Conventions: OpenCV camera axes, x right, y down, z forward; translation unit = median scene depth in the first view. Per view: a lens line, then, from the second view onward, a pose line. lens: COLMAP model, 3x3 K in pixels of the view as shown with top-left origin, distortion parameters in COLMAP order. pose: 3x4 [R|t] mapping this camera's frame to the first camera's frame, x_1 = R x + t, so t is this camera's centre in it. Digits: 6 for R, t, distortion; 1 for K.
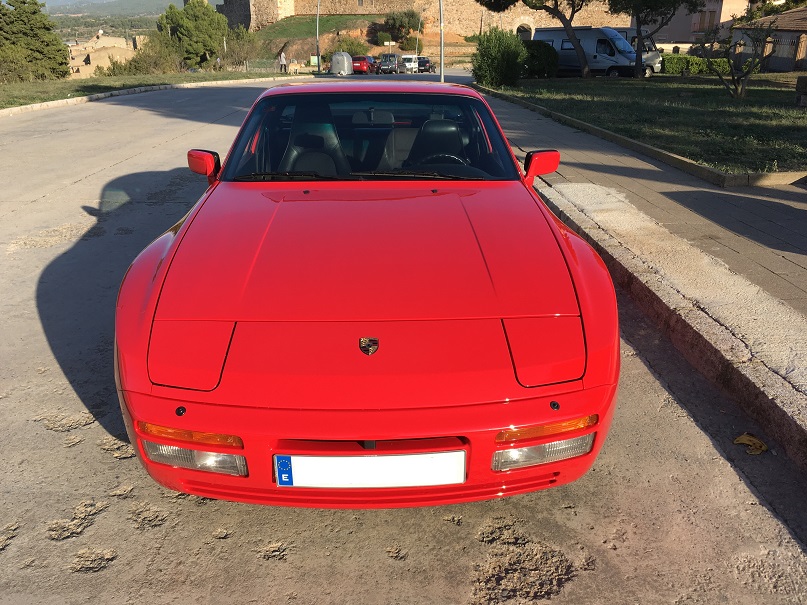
lens RADIAL K [[697.4, 0, 403.5], [0, 697.4, 302.5], [0, 0, 1]] dist [0.075165, -0.115736]
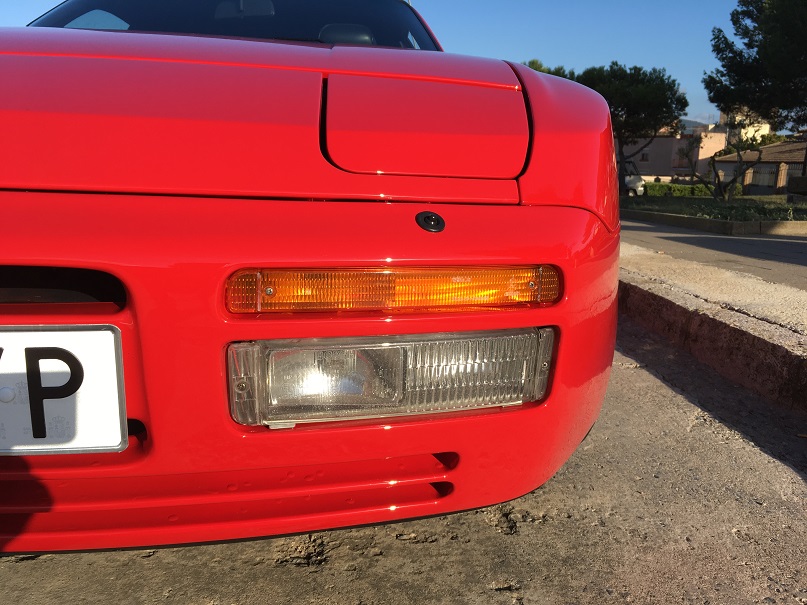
lens RADIAL K [[702.0, 0, 407.4], [0, 702.0, 304.1], [0, 0, 1]] dist [0.086126, -0.140779]
pose [[0.999465, 0.026352, 0.019395, 0.155890], [-0.022551, 0.984274, -0.175206, 0.190317], [-0.023707, 0.174674, 0.984341, 0.531520]]
